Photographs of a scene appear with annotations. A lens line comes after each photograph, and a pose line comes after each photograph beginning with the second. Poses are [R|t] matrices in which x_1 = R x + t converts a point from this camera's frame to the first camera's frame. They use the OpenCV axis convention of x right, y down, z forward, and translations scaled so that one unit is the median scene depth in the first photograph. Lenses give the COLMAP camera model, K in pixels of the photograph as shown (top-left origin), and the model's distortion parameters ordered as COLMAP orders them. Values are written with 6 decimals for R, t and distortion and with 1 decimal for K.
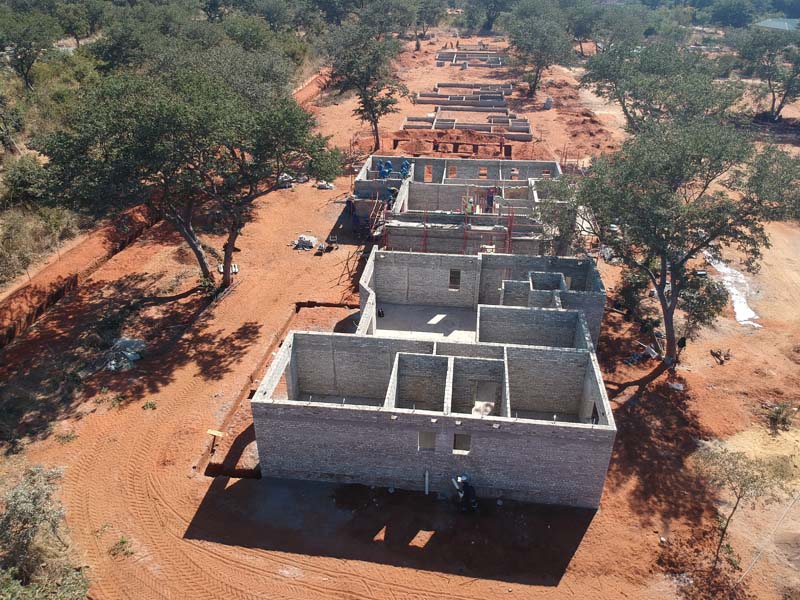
lens RADIAL K [[587.3, 0, 400.0], [0, 587.3, 300.0], [0, 0, 1]] dist [0.102107, -0.167806]
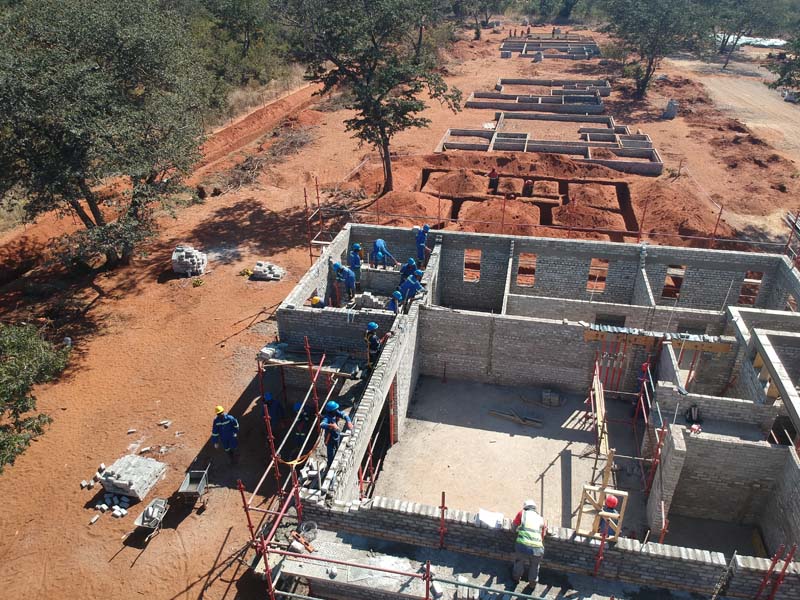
lens RADIAL K [[587.3, 0, 400.0], [0, 587.3, 300.0], [0, 0, 1]] dist [0.102107, -0.167806]
pose [[0.995108, 0.038793, -0.090858, 0.023277], [-0.038925, 0.999242, 0.000323, -0.125234], [0.090801, 0.003215, 0.995864, 0.365723]]
